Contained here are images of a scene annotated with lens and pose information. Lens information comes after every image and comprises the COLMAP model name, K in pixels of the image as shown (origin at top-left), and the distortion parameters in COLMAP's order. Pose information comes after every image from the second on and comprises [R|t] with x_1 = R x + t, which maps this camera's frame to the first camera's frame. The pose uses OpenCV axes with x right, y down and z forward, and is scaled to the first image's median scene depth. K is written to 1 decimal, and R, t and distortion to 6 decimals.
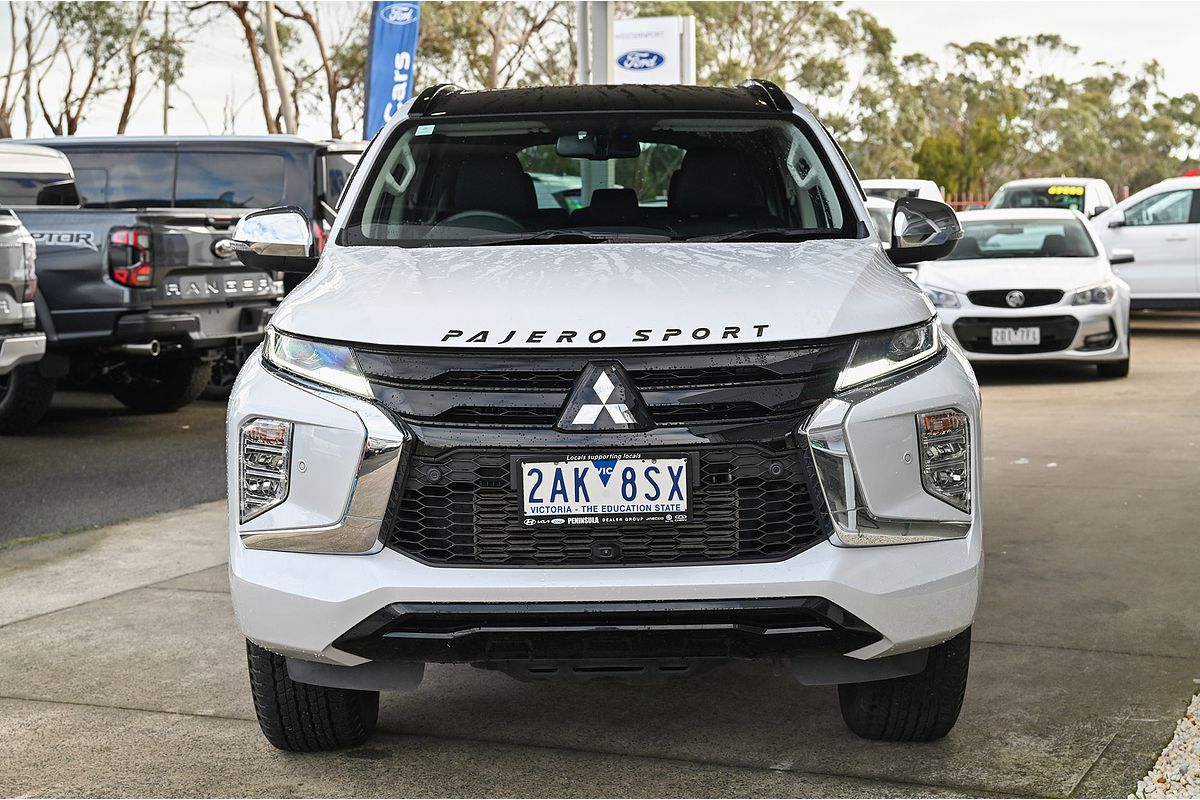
lens RADIAL K [[2011.9, 0, 600.0], [0, 2011.9, 400.0], [0, 0, 1]] dist [-0.023973, -0.014837]
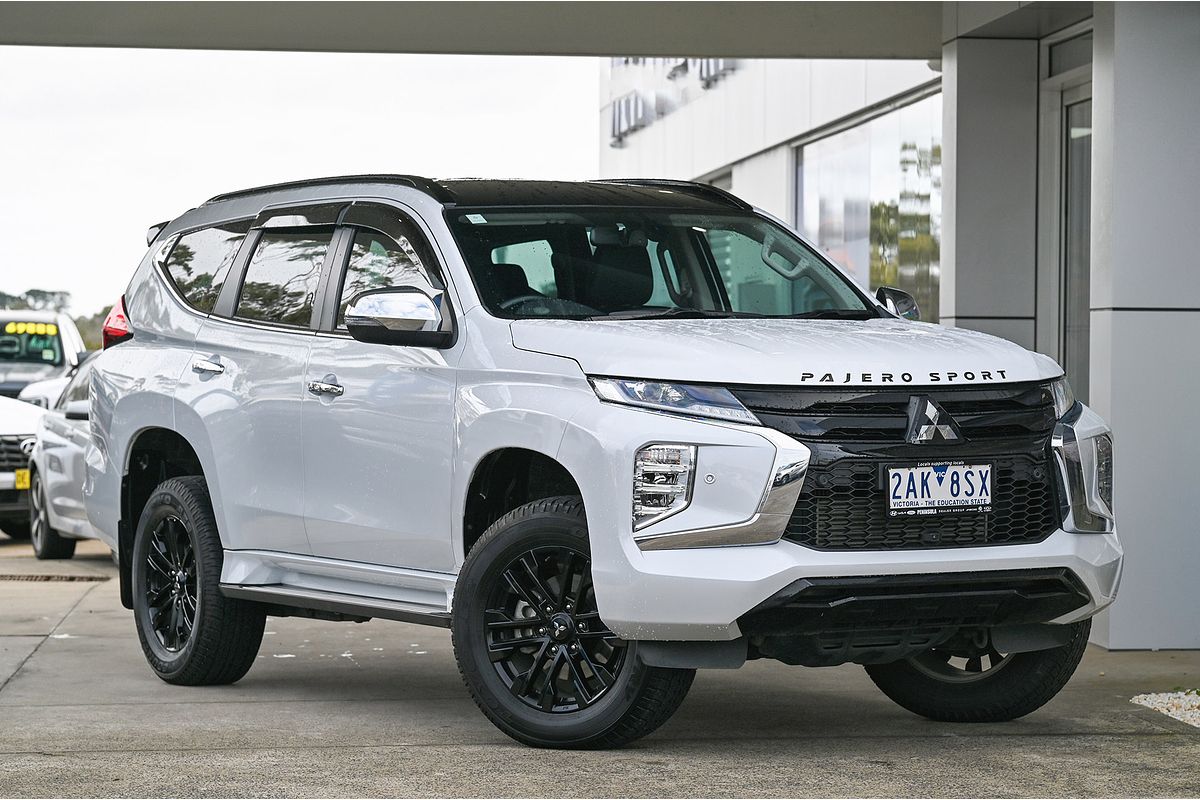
lens RADIAL K [[3381.0, 0, 600.0], [0, 3381.0, 400.0], [0, 0, 1]] dist [0.005475, 0.252042]
pose [[0.892597, -0.000251, 0.450856, -1.214226], [0.039201, 0.996256, -0.077055, 0.150321], [-0.449148, 0.086453, 0.889265, -0.907122]]
